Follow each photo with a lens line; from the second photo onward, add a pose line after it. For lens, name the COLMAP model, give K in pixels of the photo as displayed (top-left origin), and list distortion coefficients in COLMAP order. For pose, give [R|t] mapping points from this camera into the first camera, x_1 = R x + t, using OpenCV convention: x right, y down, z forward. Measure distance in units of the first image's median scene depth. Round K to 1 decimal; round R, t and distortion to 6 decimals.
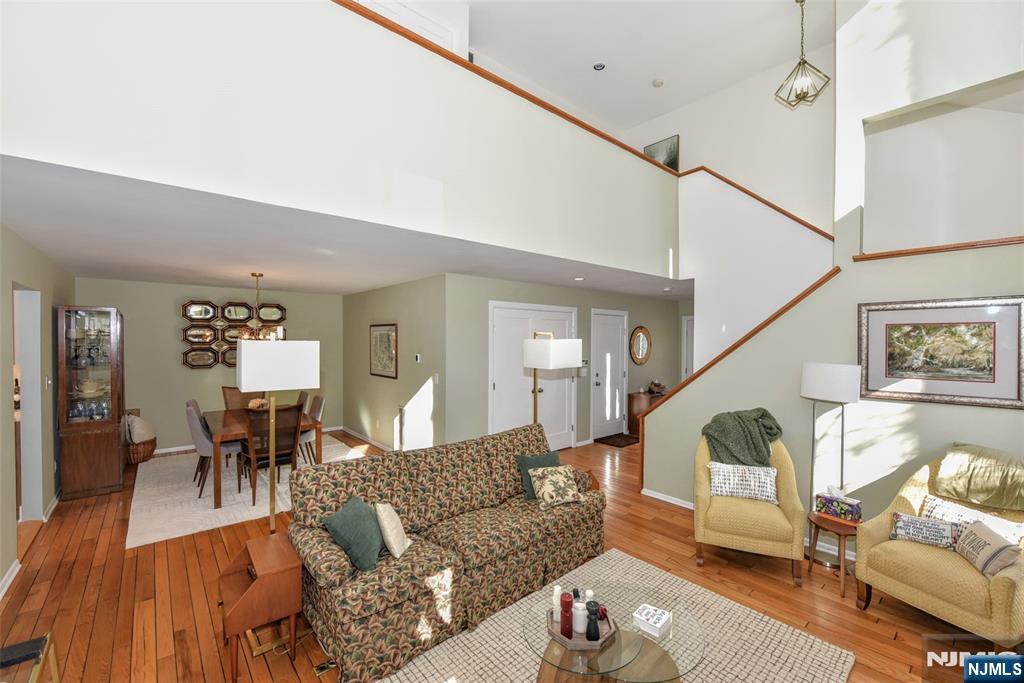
lens RADIAL K [[417.7, 0, 511.2], [0, 417.7, 341.6], [0, 0, 1]] dist [-0.019884, 0.000326]
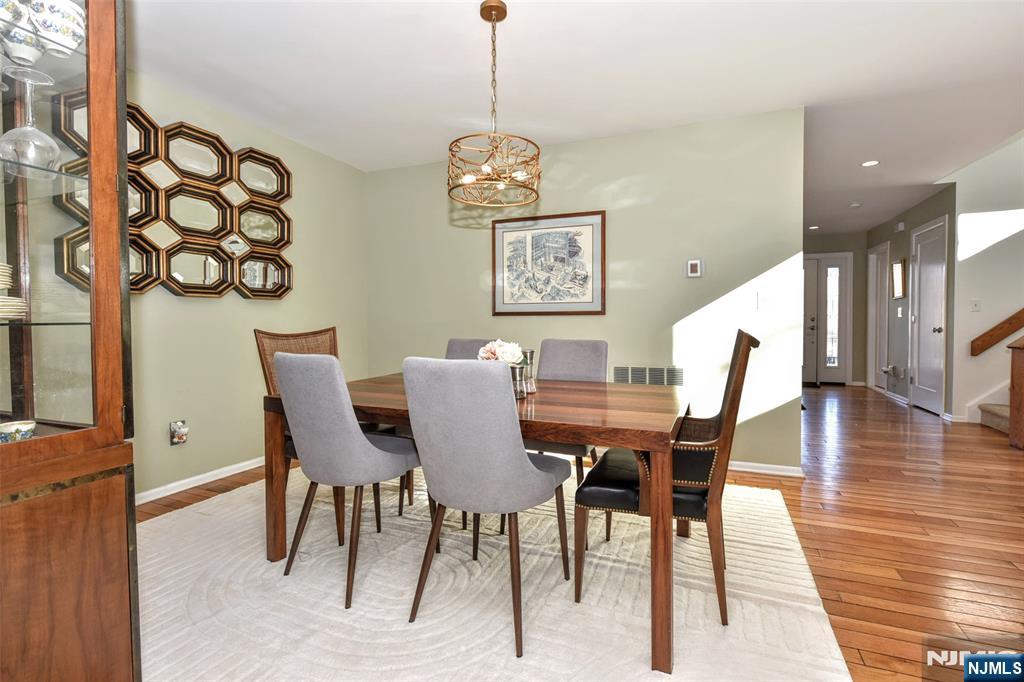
lens RADIAL K [[472.0, 0, 513.1], [0, 472.0, 337.7], [0, 0, 1]] dist [-0.024778, -0.000423]
pose [[0.891837, -0.020330, 0.451901, -0.682146], [0.005899, 0.999427, 0.033322, 0.103333], [-0.452319, -0.027052, 0.891446, 0.526570]]
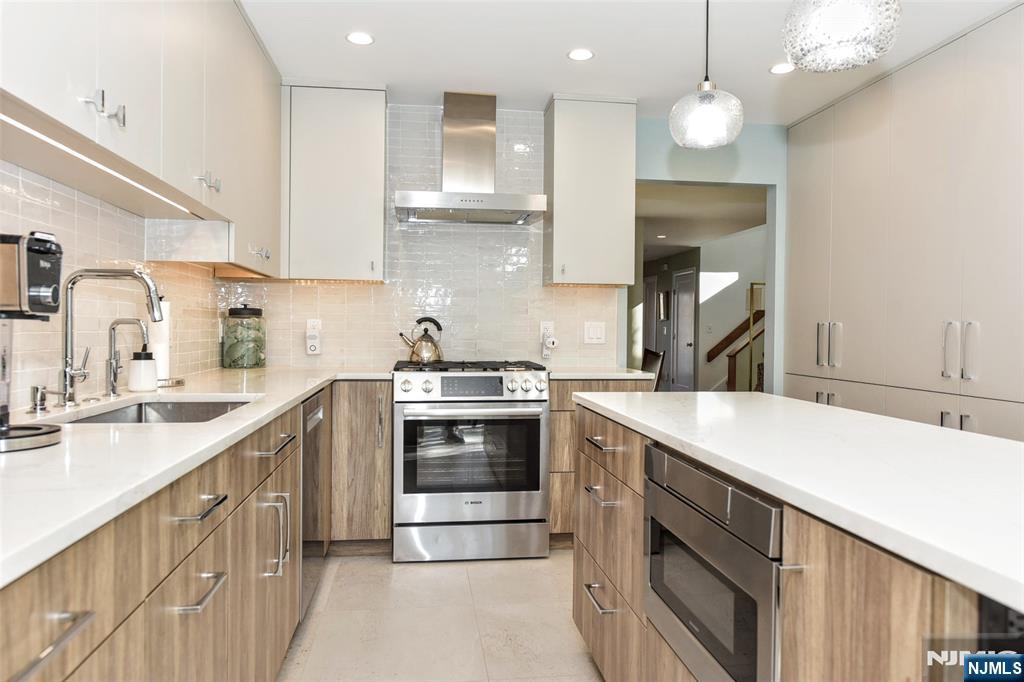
lens RADIAL K [[698.3, 0, 514.0], [0, 698.3, 334.5], [0, 0, 1]] dist [-0.003429, -0.003309]
pose [[0.552422, -0.005559, 0.833546, -1.427182], [-0.007096, 0.999910, 0.011370, 0.076854], [-0.833534, -0.012196, 0.552333, 0.287772]]
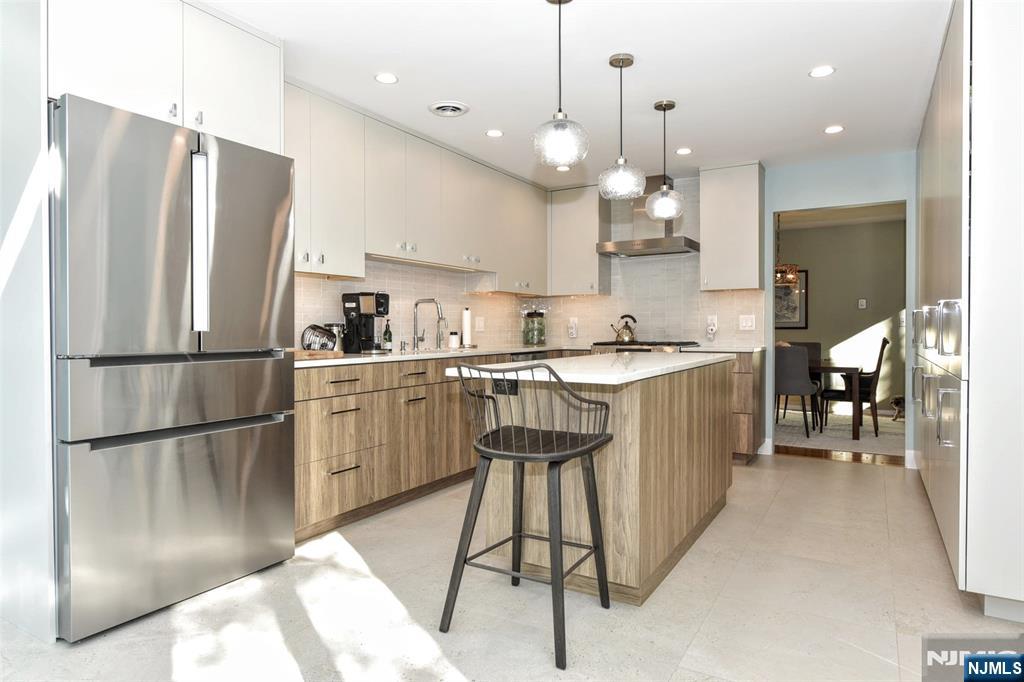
lens RADIAL K [[609.8, 0, 514.1], [0, 609.8, 338.1], [0, 0, 1]] dist [-0.000752, -0.000430]
pose [[0.946863, -0.012060, 0.321410, -1.403408], [0.007518, 0.999854, 0.015368, 0.088320], [-0.321548, -0.012135, 0.946816, -0.103143]]
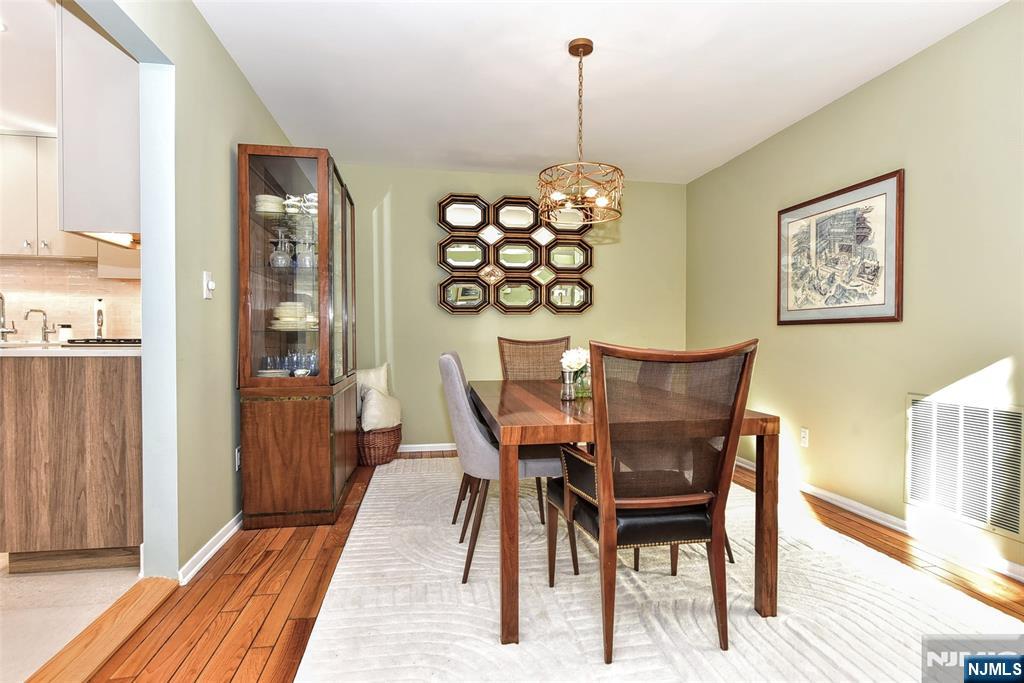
lens RADIAL K [[515.5, 0, 514.6], [0, 515.5, 341.3], [0, 0, 1]] dist [-0.004335, -0.000238]
pose [[0.857330, 0.004716, -0.514745, -0.345761], [-0.000234, 0.999961, 0.008773, 0.108186], [0.514767, -0.007401, 0.857298, 0.451211]]
